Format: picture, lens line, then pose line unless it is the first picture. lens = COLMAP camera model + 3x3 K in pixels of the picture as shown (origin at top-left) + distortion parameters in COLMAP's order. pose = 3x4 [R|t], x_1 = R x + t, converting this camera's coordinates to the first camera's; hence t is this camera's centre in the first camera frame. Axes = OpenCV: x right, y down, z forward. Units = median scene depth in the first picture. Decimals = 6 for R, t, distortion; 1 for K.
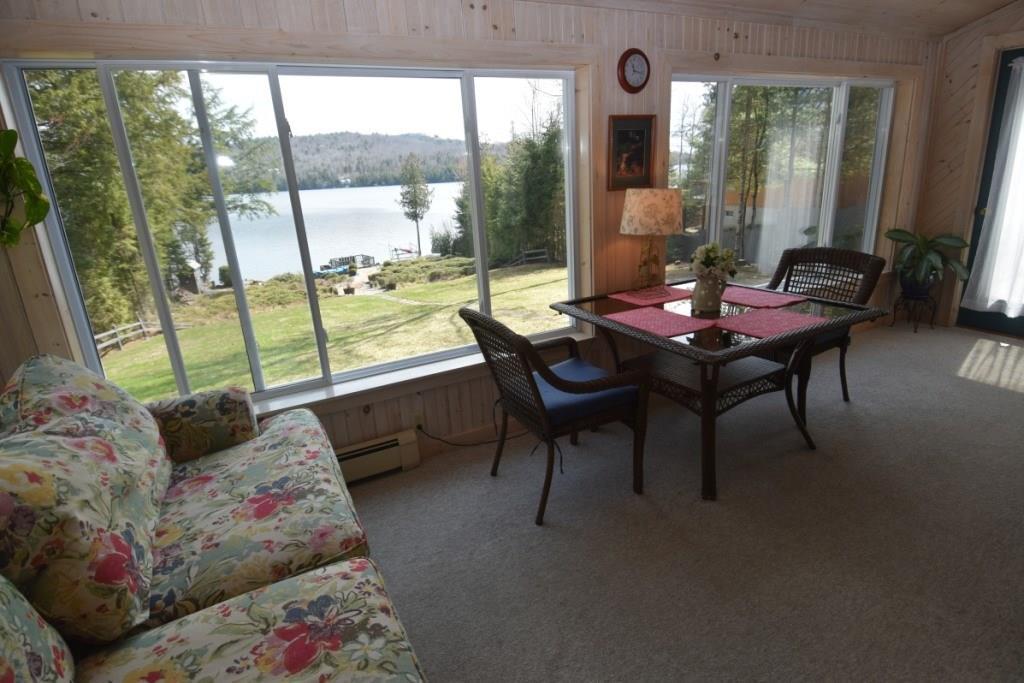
lens RADIAL K [[531.7, 0, 512.0], [0, 531.7, 341.5], [0, 0, 1]] dist [-0.001821, -0.000238]
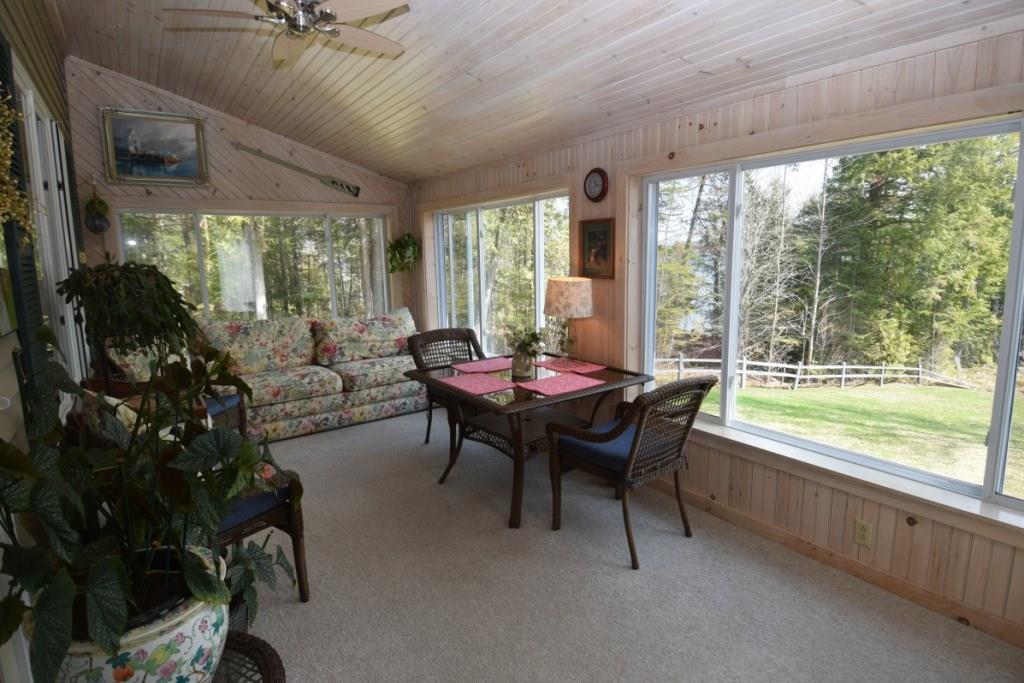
lens RADIAL K [[531.7, 0, 512.0], [0, 531.7, 341.5], [0, 0, 1]] dist [-0.001821, -0.000238]
pose [[0.105731, 0.215433, -0.970778, 0.407762], [-0.287177, 0.941268, 0.177606, -0.090790], [0.952024, 0.260007, 0.161388, 0.194432]]
